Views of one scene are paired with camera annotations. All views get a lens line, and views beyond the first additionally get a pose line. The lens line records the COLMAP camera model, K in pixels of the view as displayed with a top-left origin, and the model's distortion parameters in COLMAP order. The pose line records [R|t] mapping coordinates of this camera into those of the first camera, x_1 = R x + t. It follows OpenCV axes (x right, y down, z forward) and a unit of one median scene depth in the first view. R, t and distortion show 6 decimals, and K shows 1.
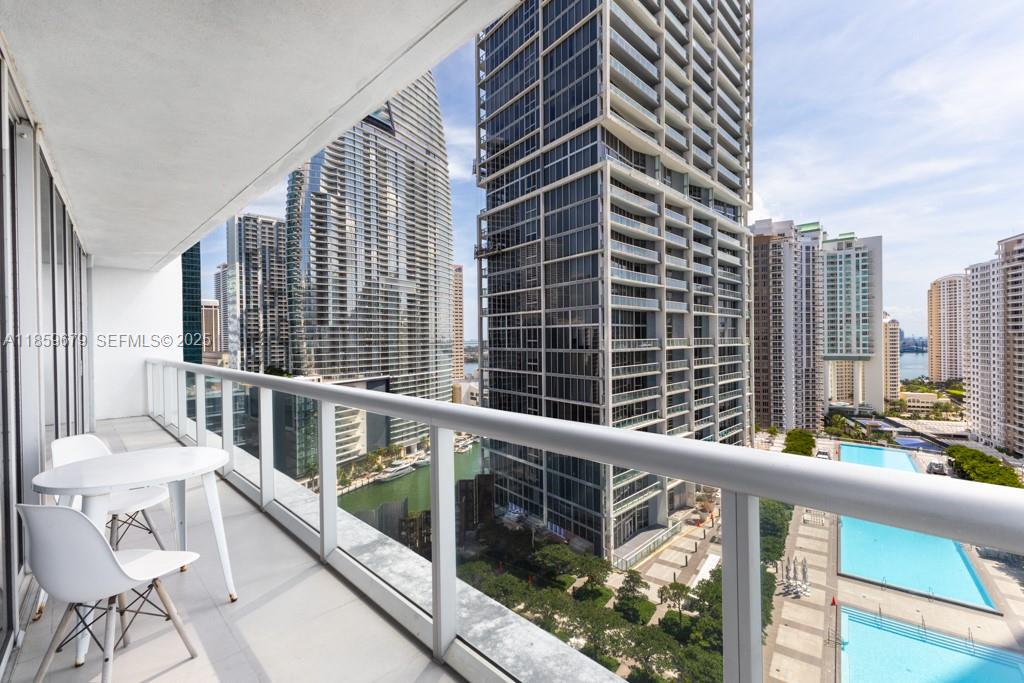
lens RADIAL K [[440.3, 0, 514.7], [0, 440.3, 339.2], [0, 0, 1]] dist [0.019231, -0.005507]
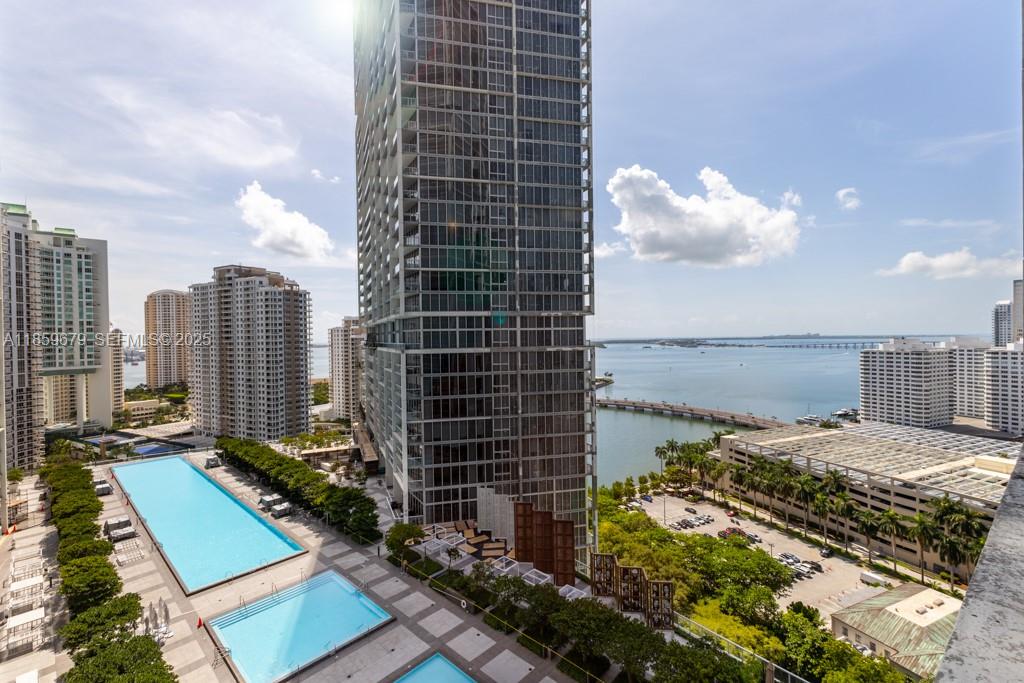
lens RADIAL K [[440.3, 0, 514.7], [0, 440.3, 339.2], [0, 0, 1]] dist [0.019231, -0.005507]
pose [[0.114122, 0.002961, 0.993462, -0.113185], [0.018833, 0.999809, -0.005143, -0.002943], [-0.993288, 0.019297, 0.114044, 0.144647]]
